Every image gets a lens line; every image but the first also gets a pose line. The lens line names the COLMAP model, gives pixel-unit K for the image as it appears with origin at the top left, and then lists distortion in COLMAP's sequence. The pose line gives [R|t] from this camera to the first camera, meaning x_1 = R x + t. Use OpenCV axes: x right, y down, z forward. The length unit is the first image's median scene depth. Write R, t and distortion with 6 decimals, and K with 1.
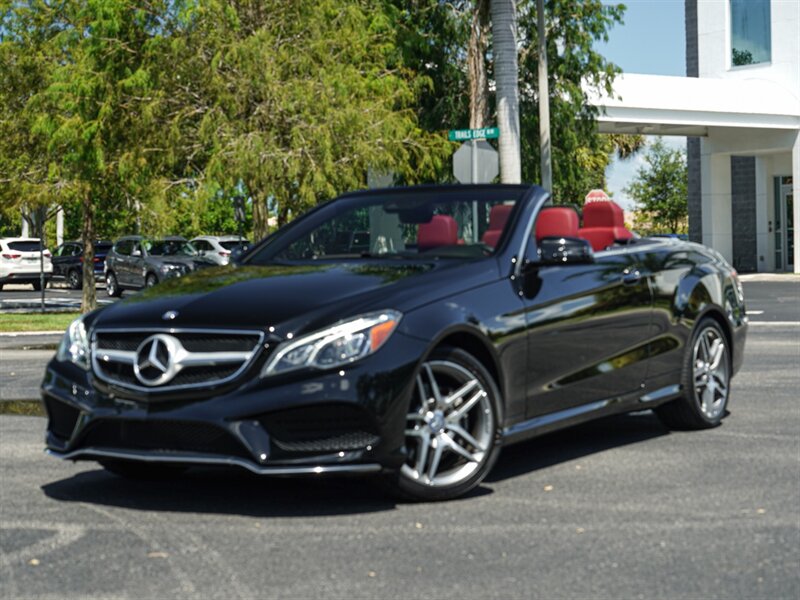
lens RADIAL K [[1698.8, 0, 402.5], [0, 1698.8, 280.8], [0, 0, 1]] dist [-0.028996, -0.095451]
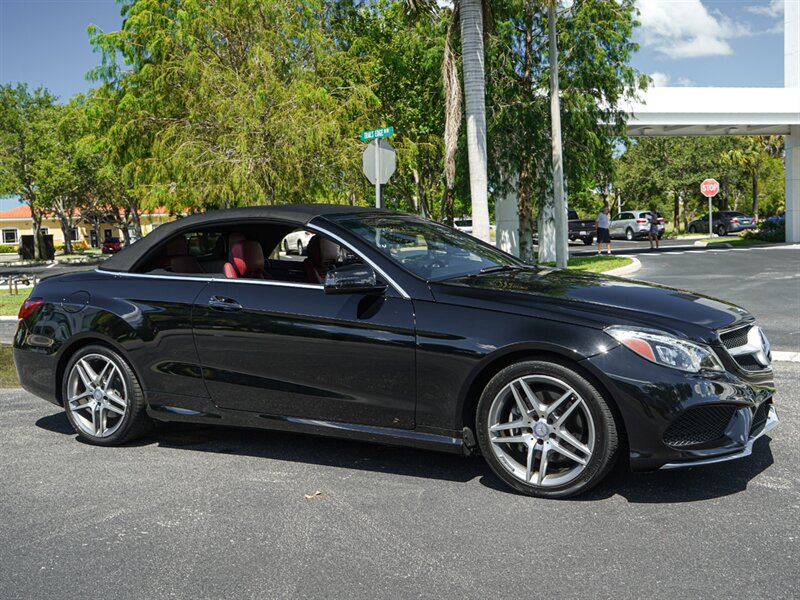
lens RADIAL K [[894.2, 0, 398.9], [0, 894.2, 301.0], [0, 0, 1]] dist [-0.017793, 0.041847]
pose [[0.937905, 0.012711, -0.346659, 0.247782], [0.013157, 0.997306, 0.072166, -0.020737], [0.346643, -0.072246, 0.935211, 0.452438]]
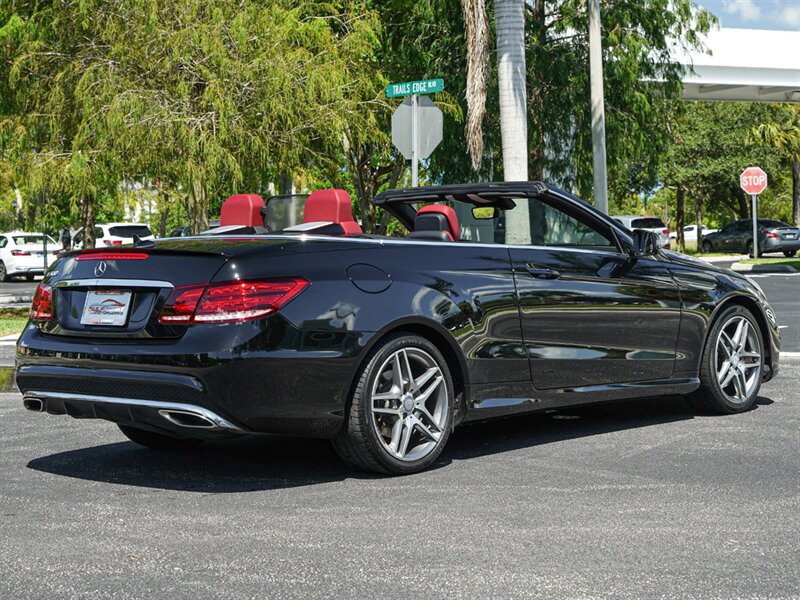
lens RADIAL K [[1583.3, 0, 352.5], [0, 1583.3, 299.5], [0, 0, 1]] dist [0.021861, -0.253968]
pose [[0.977506, 0.010738, -0.210634, 0.162084], [-0.005446, 0.999655, 0.025686, -0.009269], [0.210837, -0.023961, 0.977227, 0.286906]]
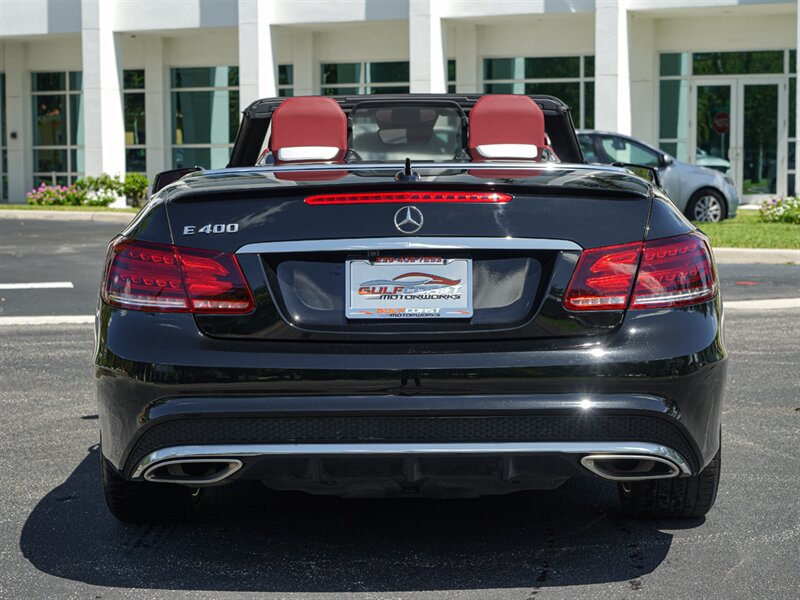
lens RADIAL K [[1772.0, 0, 382.9], [0, 1772.0, 298.6], [0, 0, 1]] dist [-0.023852, 0.160871]
pose [[0.855542, -0.023343, 0.517207, -0.013073], [-0.004345, 0.998624, 0.052259, -0.008634], [-0.517715, -0.046957, 0.854264, 0.388585]]
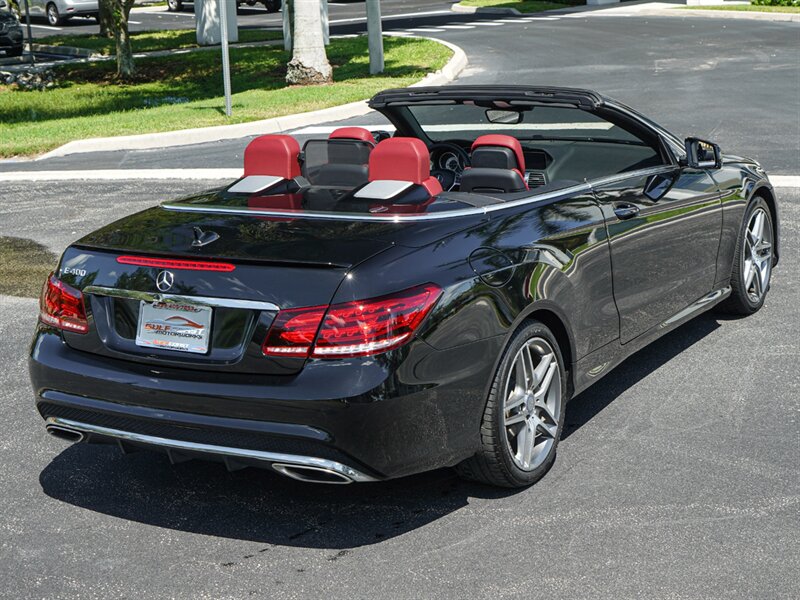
lens RADIAL K [[1470.2, 0, 377.9], [0, 1470.2, 333.0], [0, 0, 1]] dist [0.015028, -0.002236]
pose [[0.999515, -0.028238, 0.013097, 0.094451], [0.024253, 0.970223, 0.240996, -0.044433], [-0.019512, -0.240562, 0.970438, 0.343689]]
